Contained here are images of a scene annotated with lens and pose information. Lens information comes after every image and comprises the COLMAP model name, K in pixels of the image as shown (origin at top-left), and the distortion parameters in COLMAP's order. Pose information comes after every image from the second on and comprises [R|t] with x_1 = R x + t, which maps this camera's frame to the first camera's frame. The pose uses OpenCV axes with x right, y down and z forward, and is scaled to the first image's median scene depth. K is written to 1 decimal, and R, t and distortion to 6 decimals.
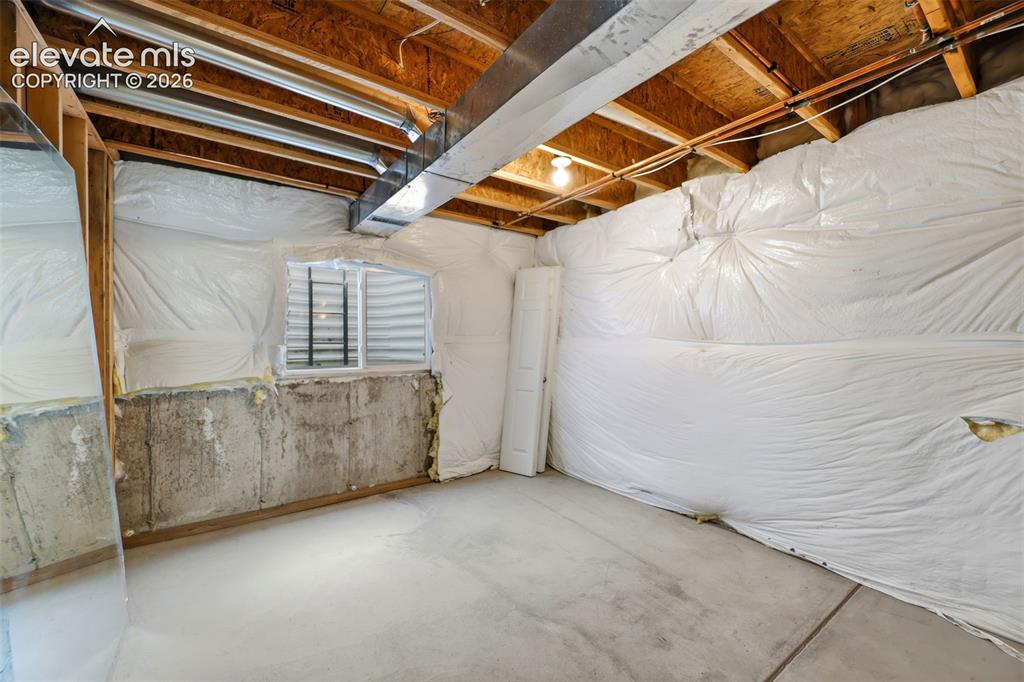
lens RADIAL K [[419.5, 0, 520.7], [0, 419.5, 345.0], [0, 0, 1]] dist [0.000817, -0.001740]
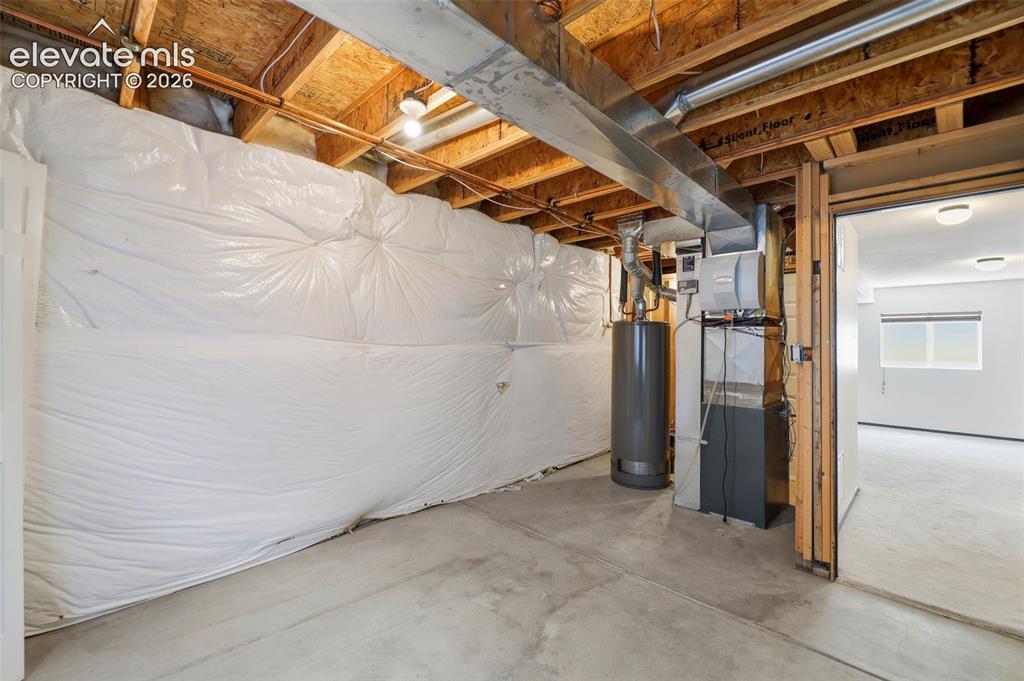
lens RADIAL K [[419.5, 0, 520.2], [0, 419.5, 338.0], [0, 0, 1]] dist [0.000817, -0.001740]
pose [[-0.178054, 0.016555, 0.983881, -0.662057], [-0.010993, 0.999763, -0.018811, -0.004156], [-0.983959, -0.014165, -0.177830, 0.917082]]
